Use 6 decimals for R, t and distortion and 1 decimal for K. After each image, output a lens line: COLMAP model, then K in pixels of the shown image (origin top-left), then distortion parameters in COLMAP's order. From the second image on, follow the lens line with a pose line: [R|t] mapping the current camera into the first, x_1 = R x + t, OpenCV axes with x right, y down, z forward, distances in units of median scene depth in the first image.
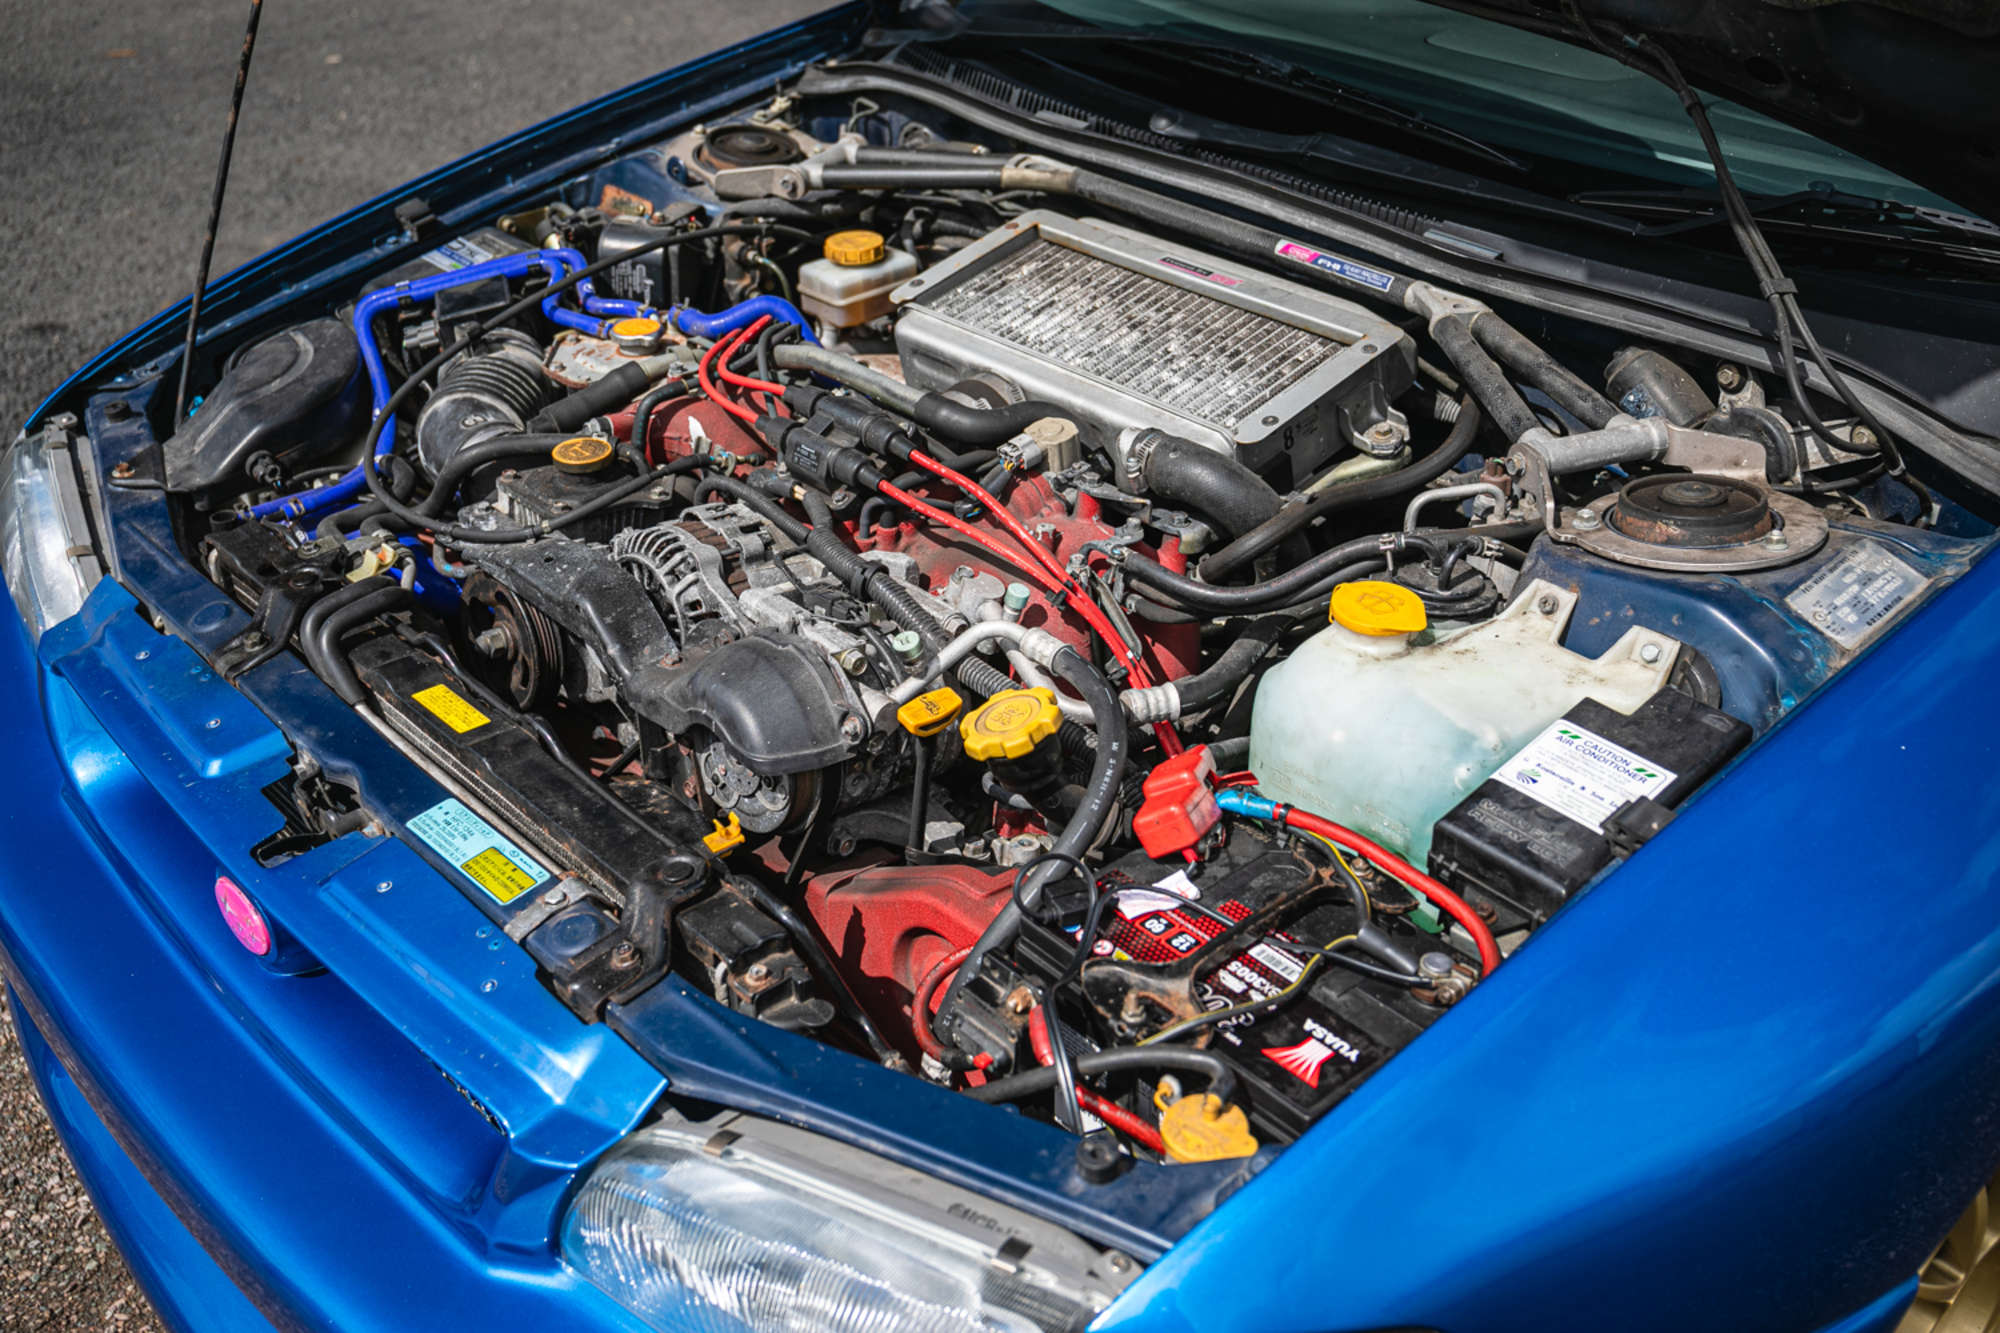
lens RADIAL K [[2114.5, 0, 1001.1], [0, 2114.5, 665.0], [0, 0, 1]] dist [-0.000353, 0.000000]
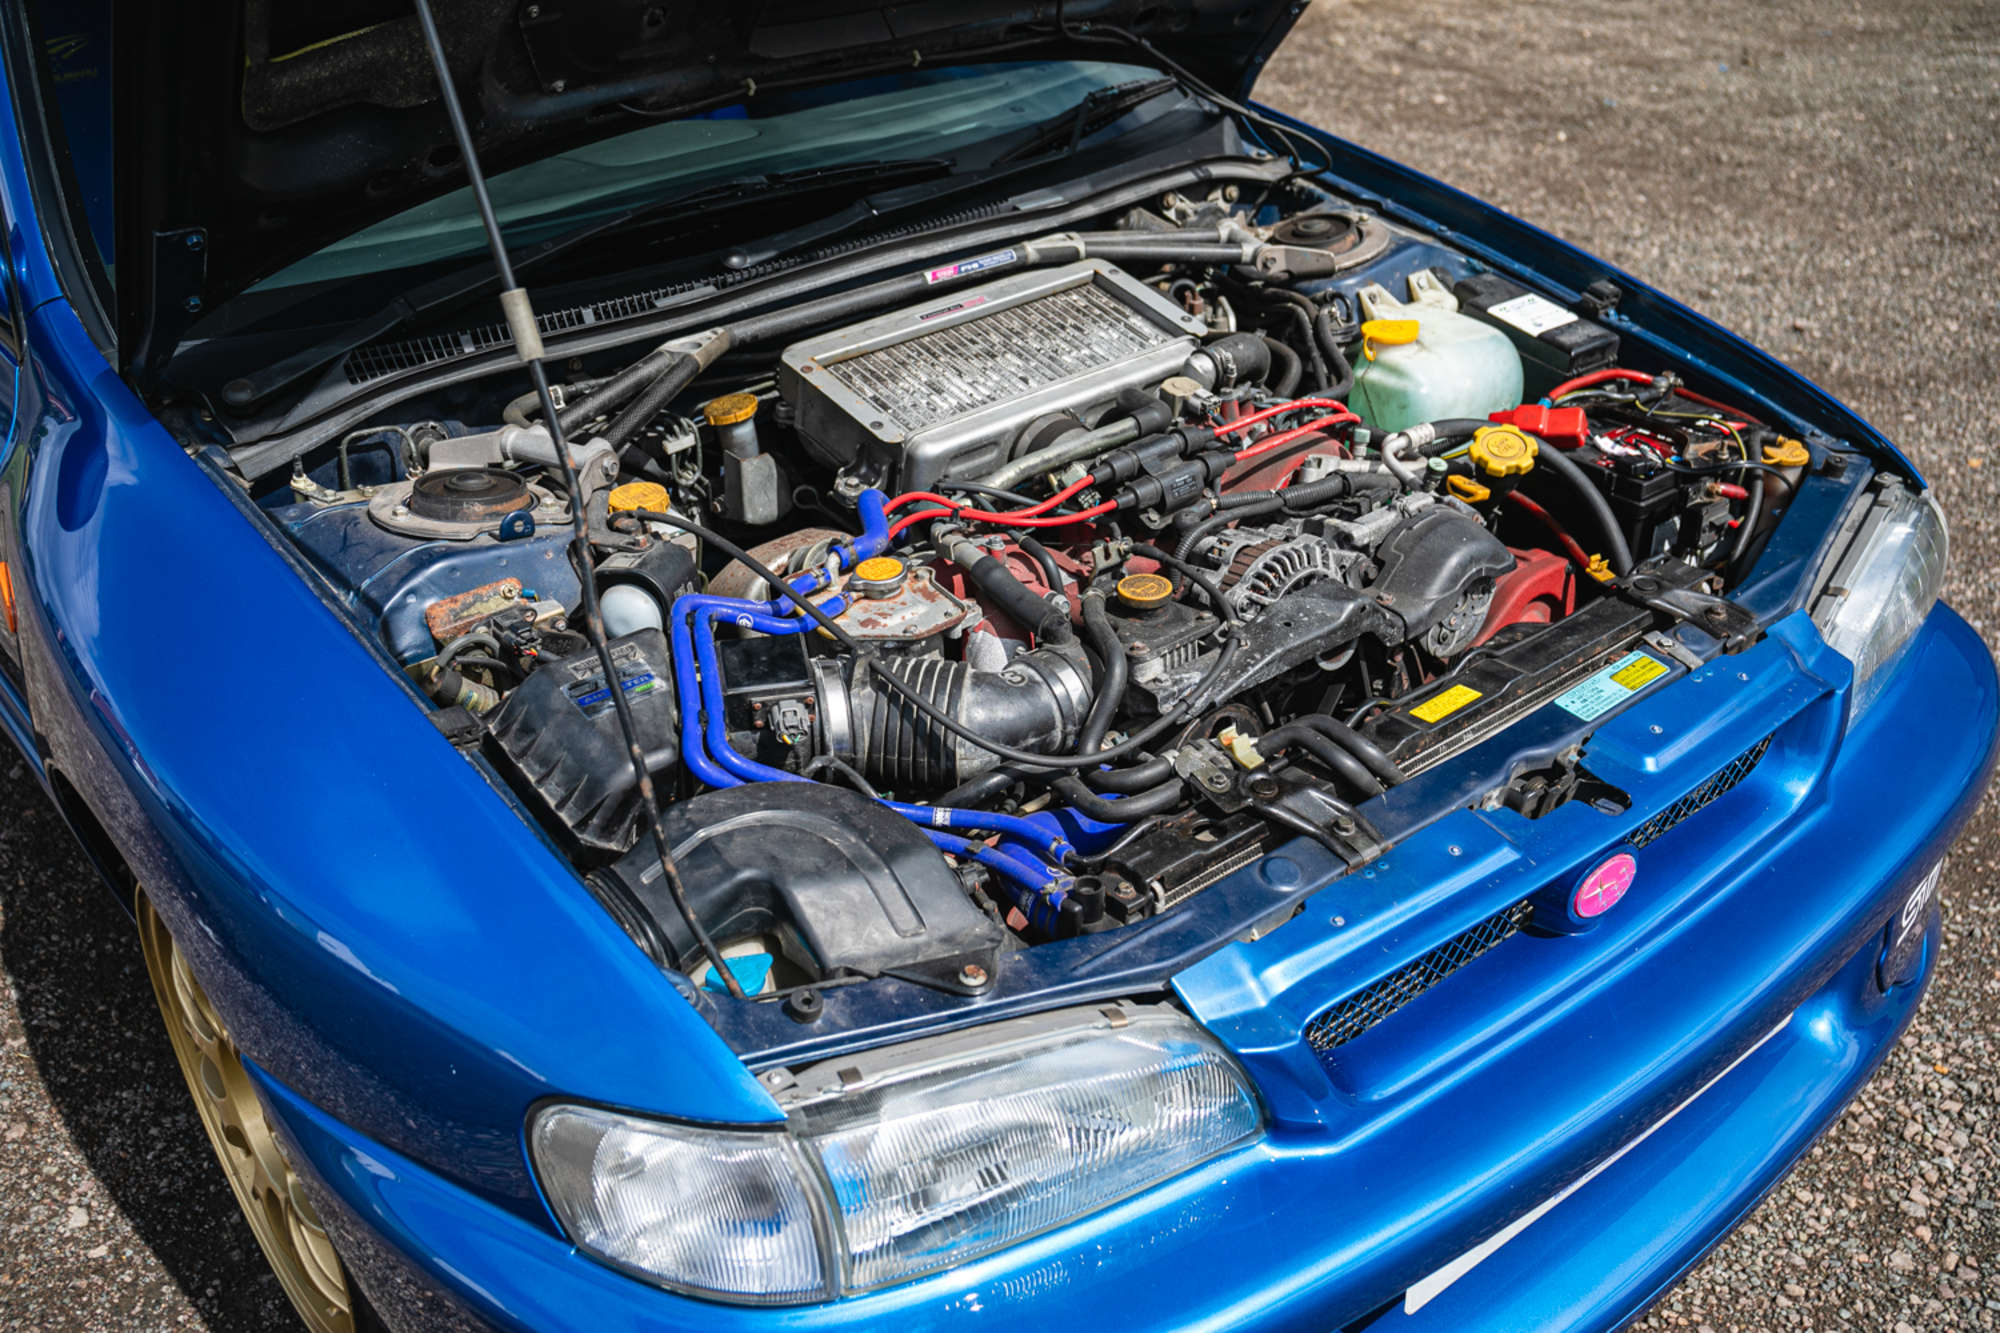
lens RADIAL K [[2034.0, 0, 1001.1], [0, 2034.0, 667.9], [0, 0, 1]] dist [-0.001142, 0.000000]
pose [[0.013081, -0.474049, 0.880401, -1.066574], [0.527058, 0.751499, 0.396811, -0.490626], [-0.849729, 0.458832, 0.259682, 0.767673]]
